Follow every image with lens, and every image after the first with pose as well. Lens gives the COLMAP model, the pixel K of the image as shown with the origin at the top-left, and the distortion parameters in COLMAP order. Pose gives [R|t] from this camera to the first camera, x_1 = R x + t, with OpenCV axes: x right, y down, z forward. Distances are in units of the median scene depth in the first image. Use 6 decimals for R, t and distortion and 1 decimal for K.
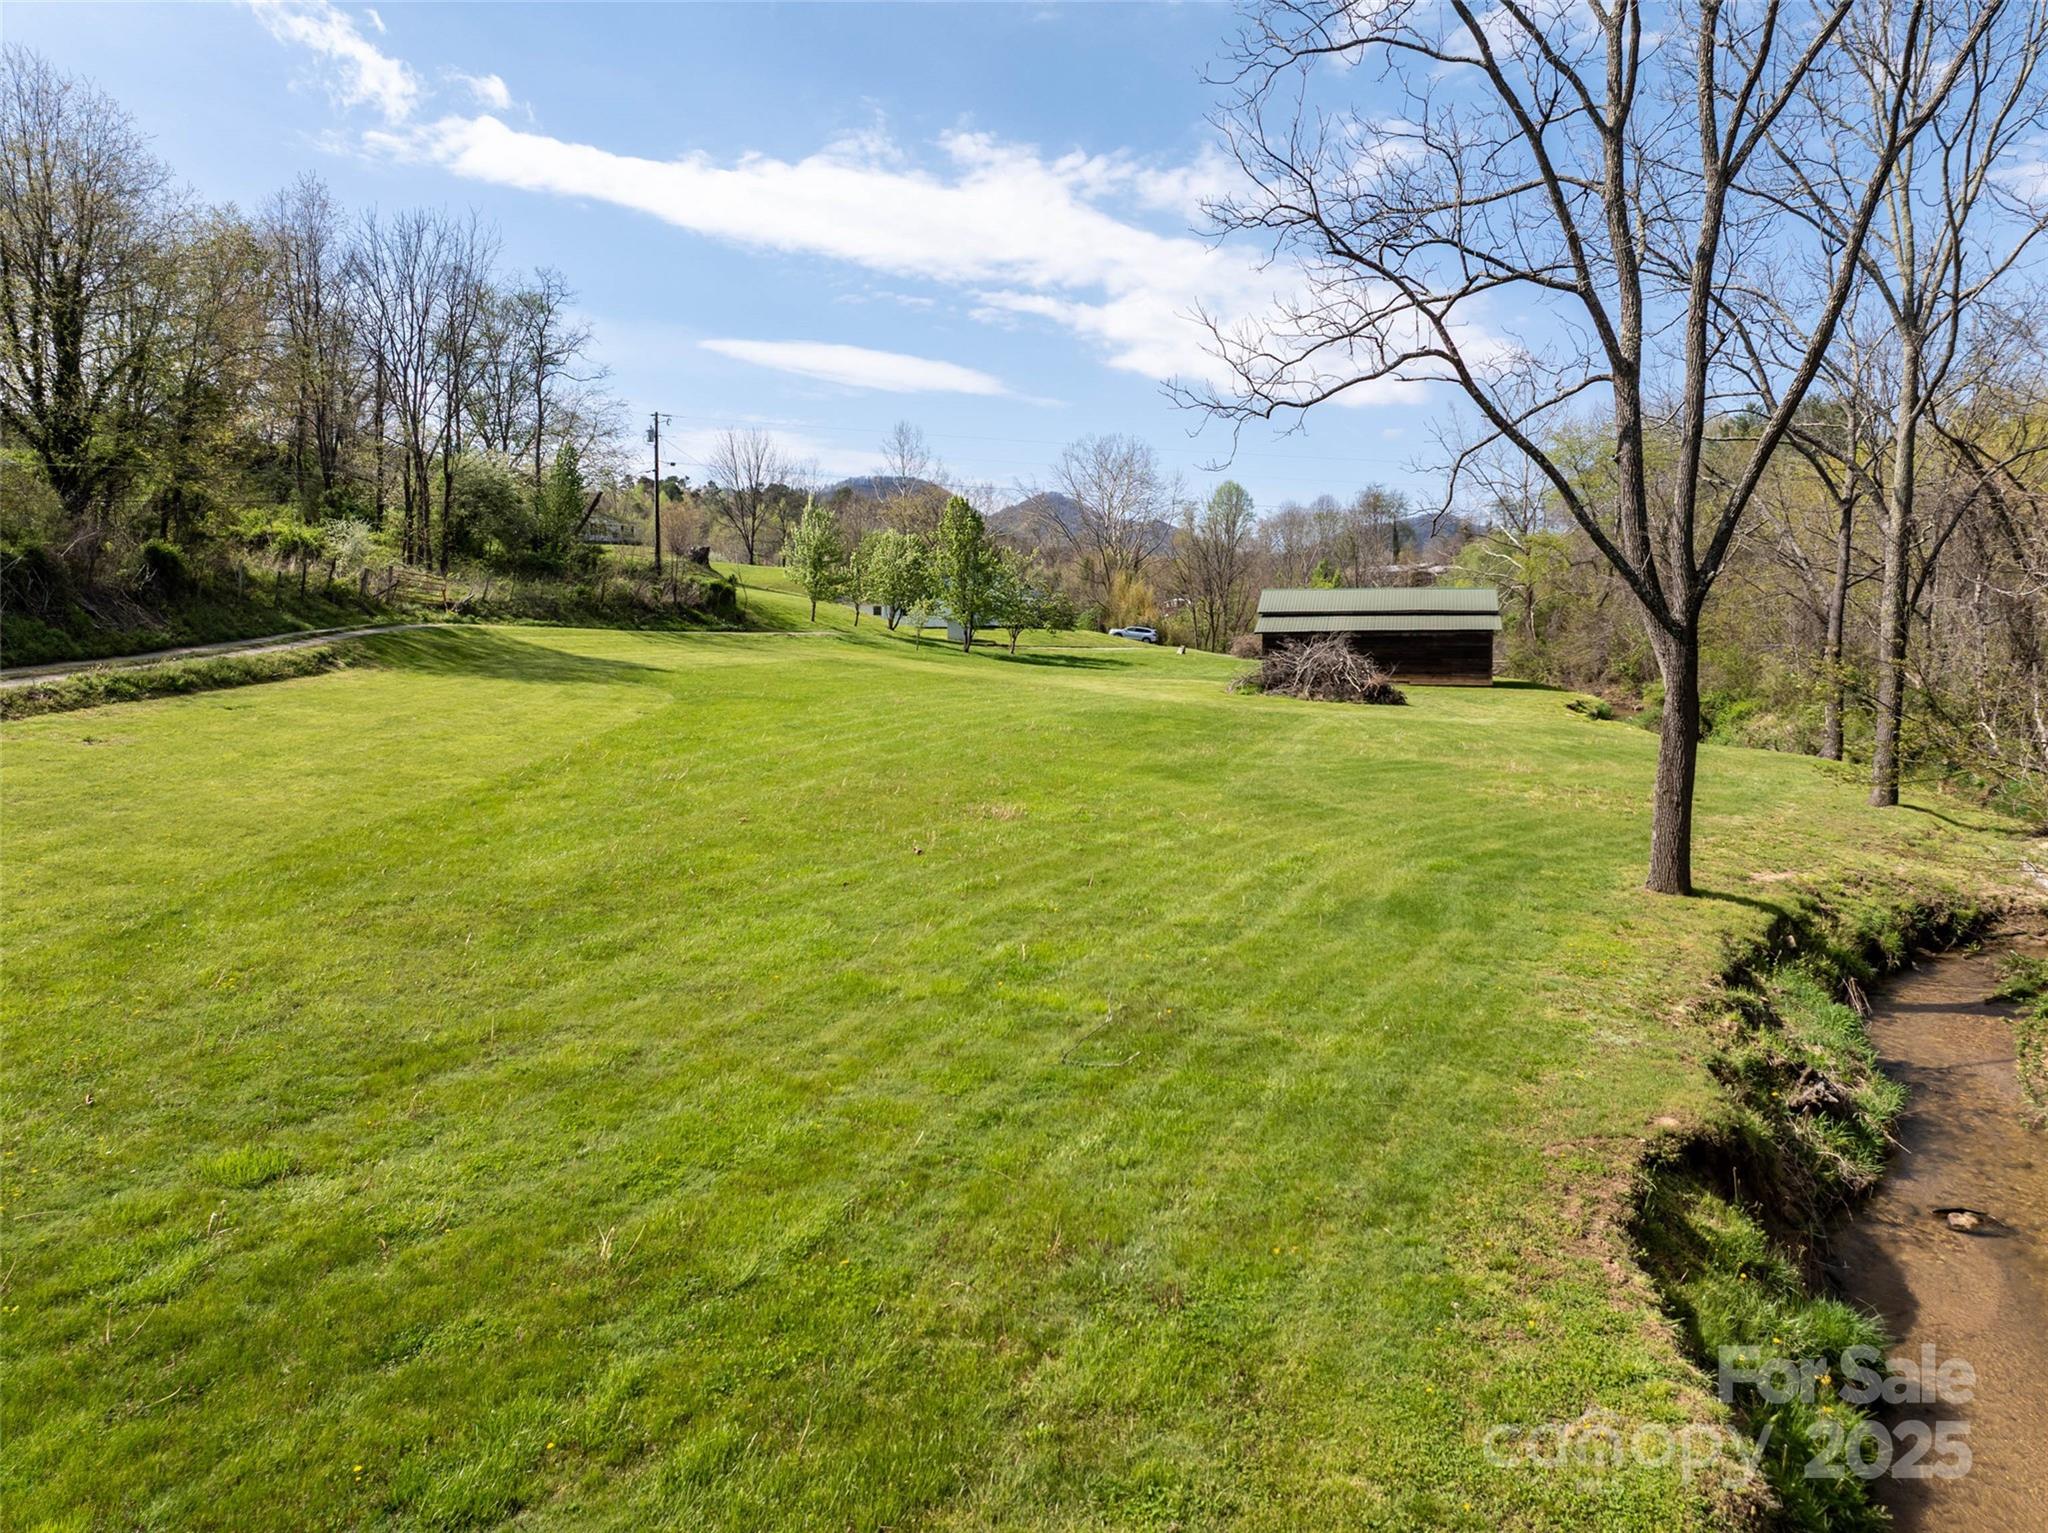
lens RADIAL K [[1451.6, 0, 1024.0], [0, 1451.6, 766.5], [0, 0, 1]] dist [-0.034835, 0.004044]
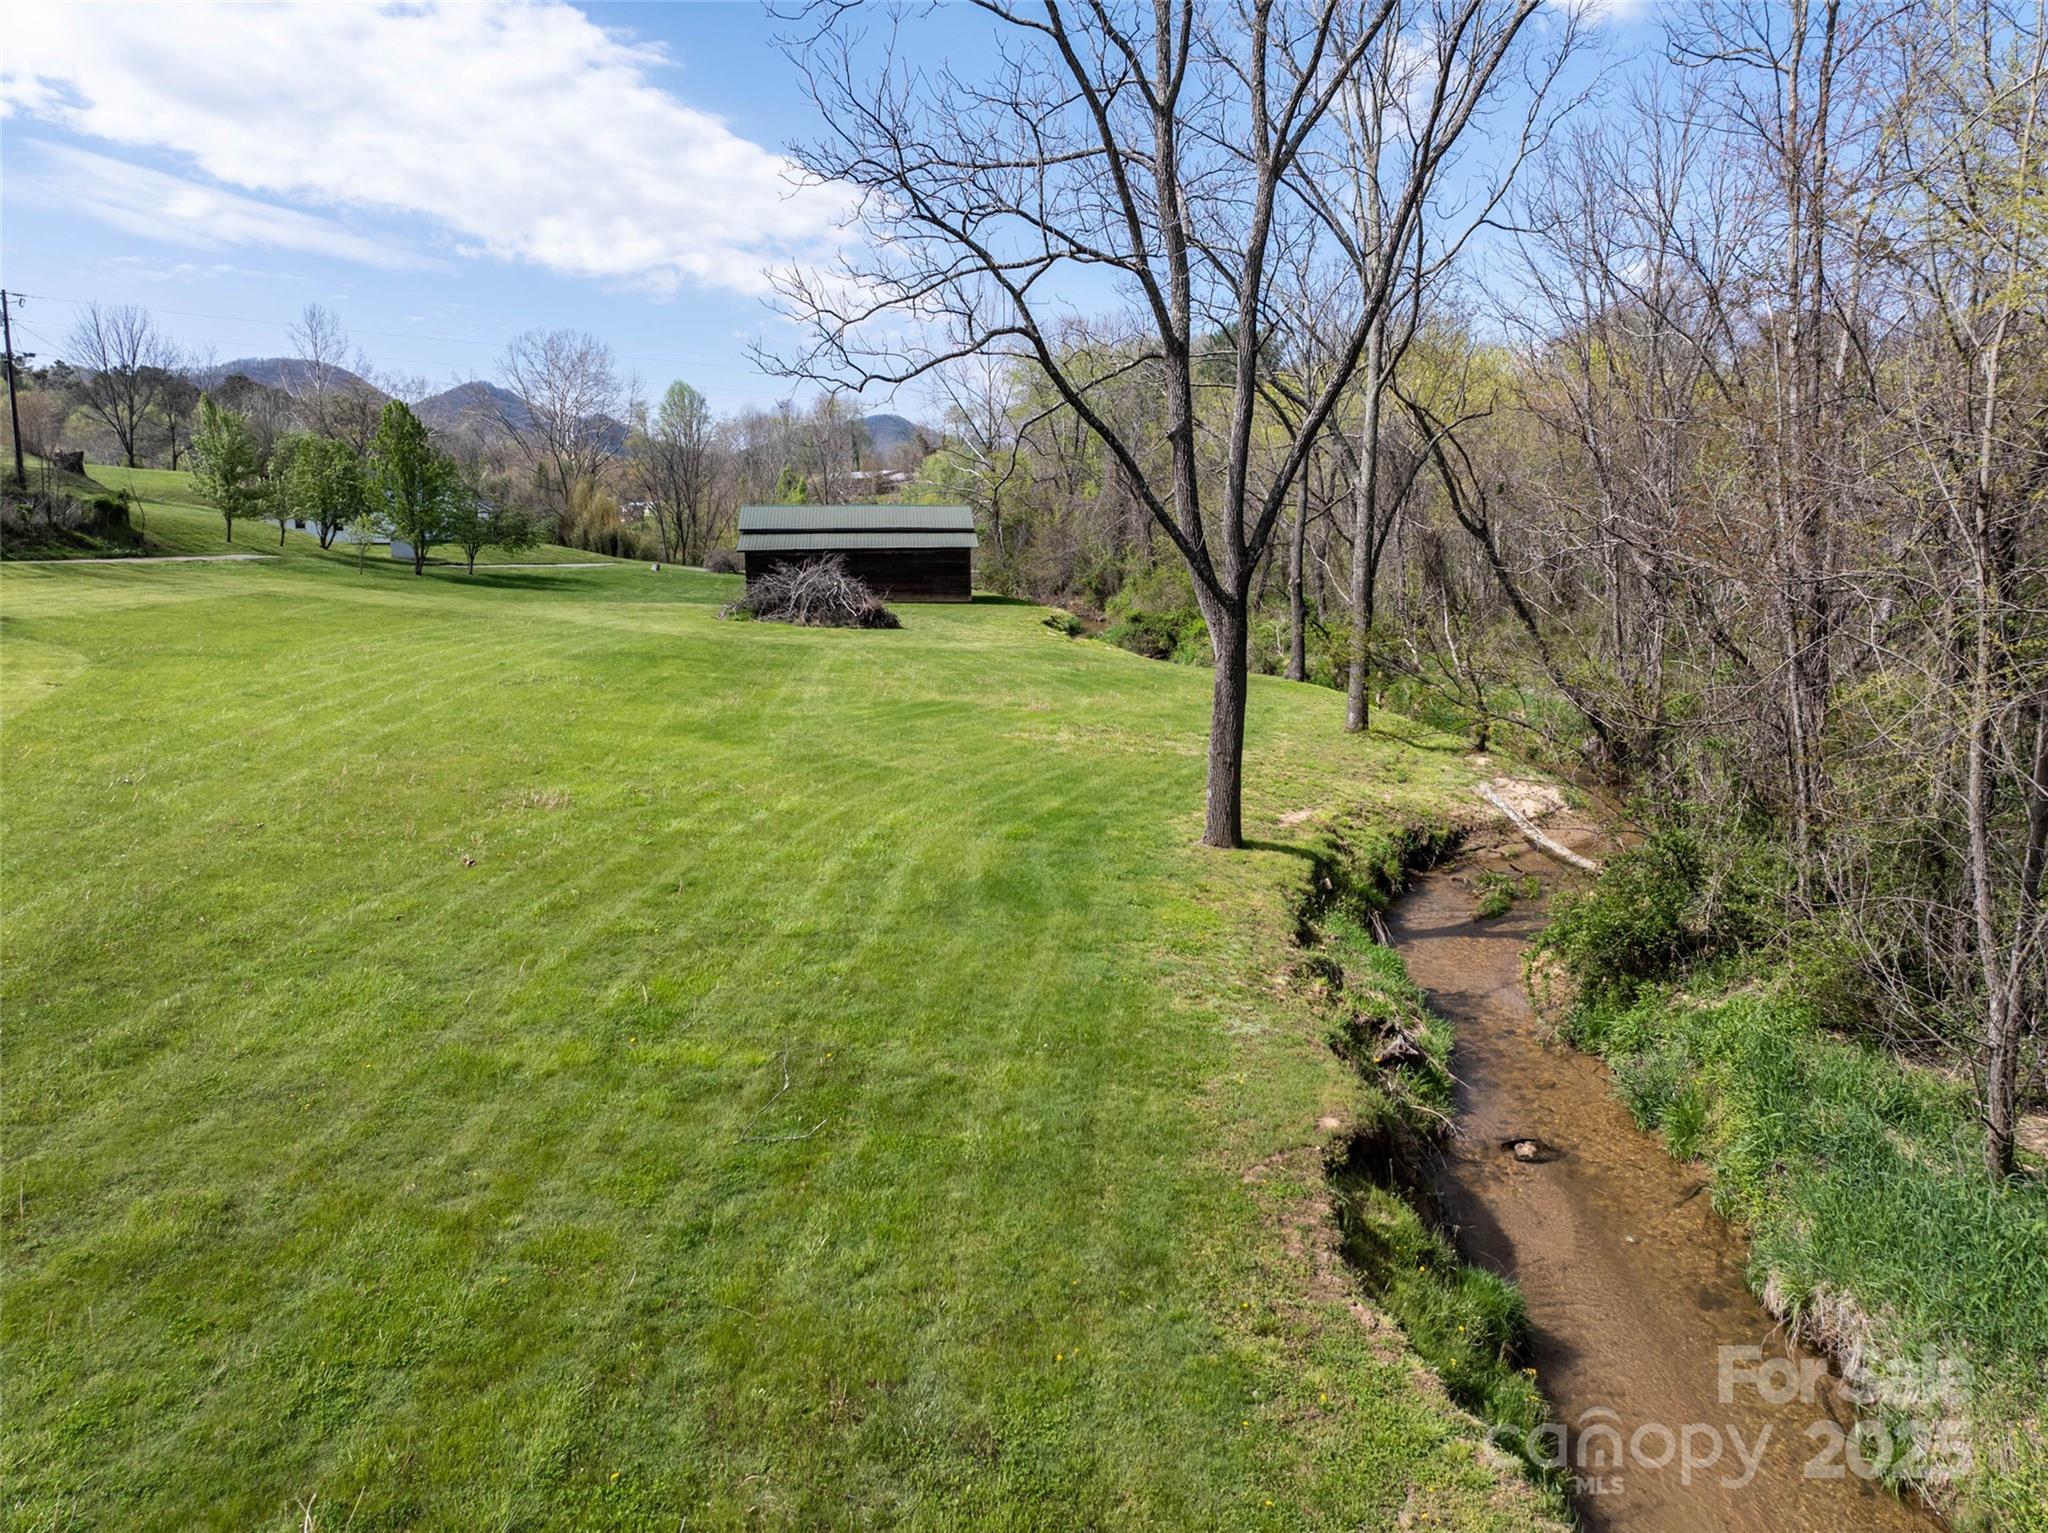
lens RADIAL K [[1459.9, 0, 1037.2], [0, 1459.9, 771.6], [0, 0, 1]] dist [-0.038657, -0.003540]
pose [[0.930035, -0.058486, 0.362786, -0.061270], [0.032979, 0.996554, 0.076115, -0.047571], [-0.365988, -0.058825, 0.928759, 0.043887]]
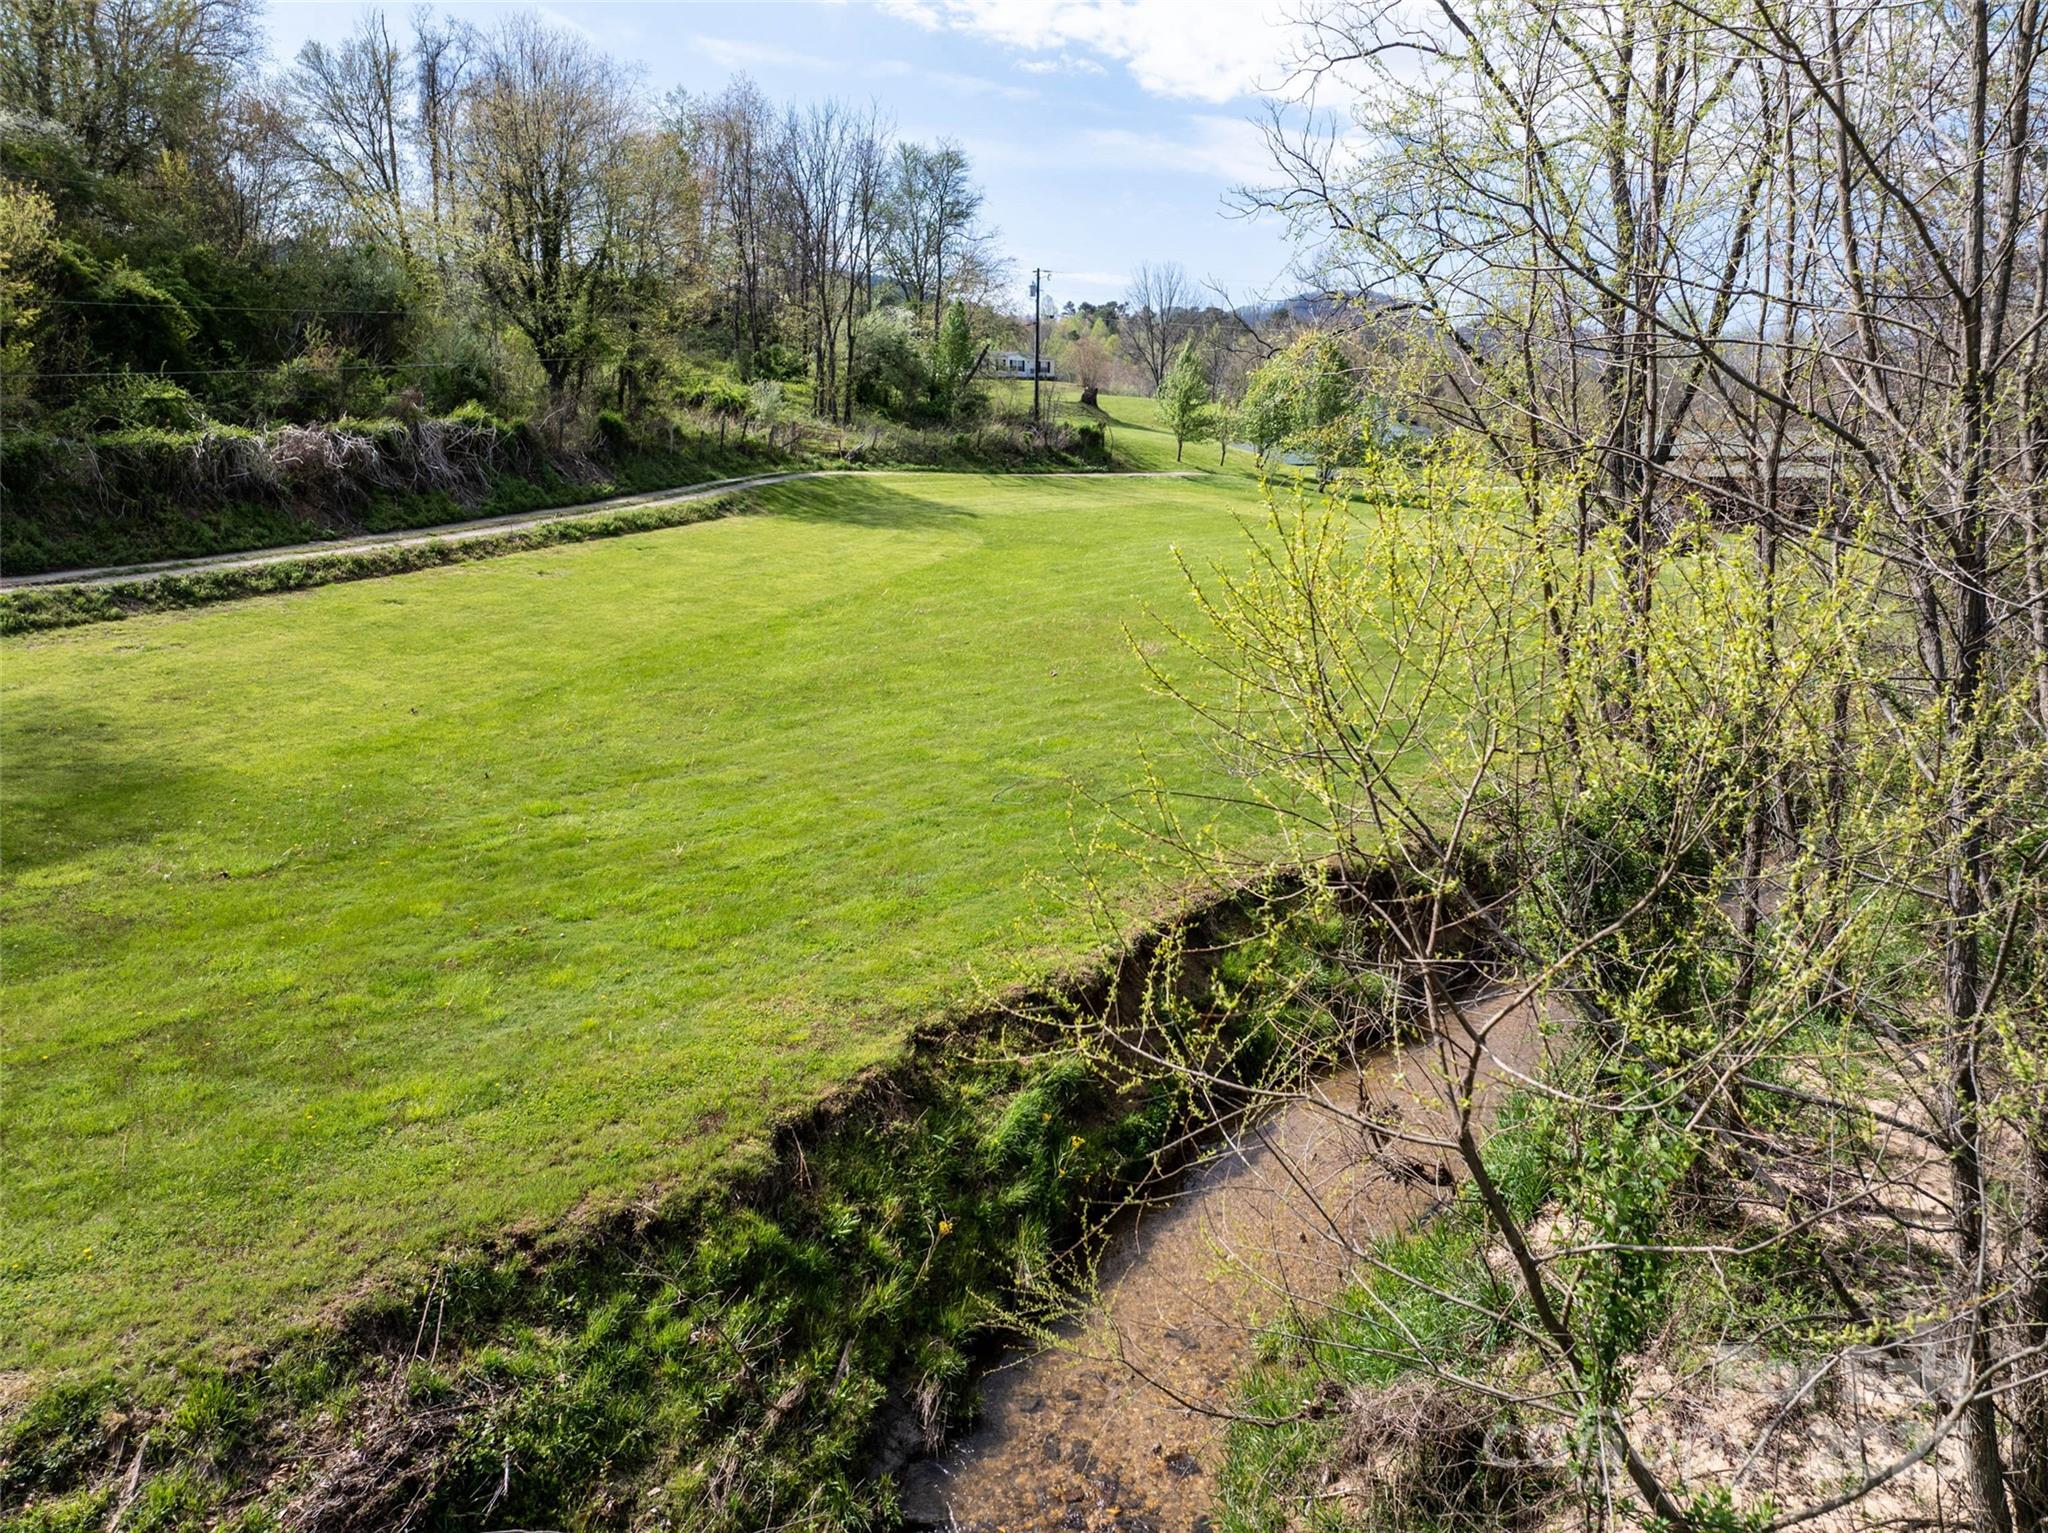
lens RADIAL K [[1451.6, 0, 1024.0], [0, 1451.6, 766.5], [0, 0, 1]] dist [-0.034835, 0.004044]
pose [[0.954169, 0.064965, -0.292130, 0.274225], [-0.029625, 0.991864, 0.123811, -0.021016], [0.297797, -0.109482, 0.948330, -0.286671]]
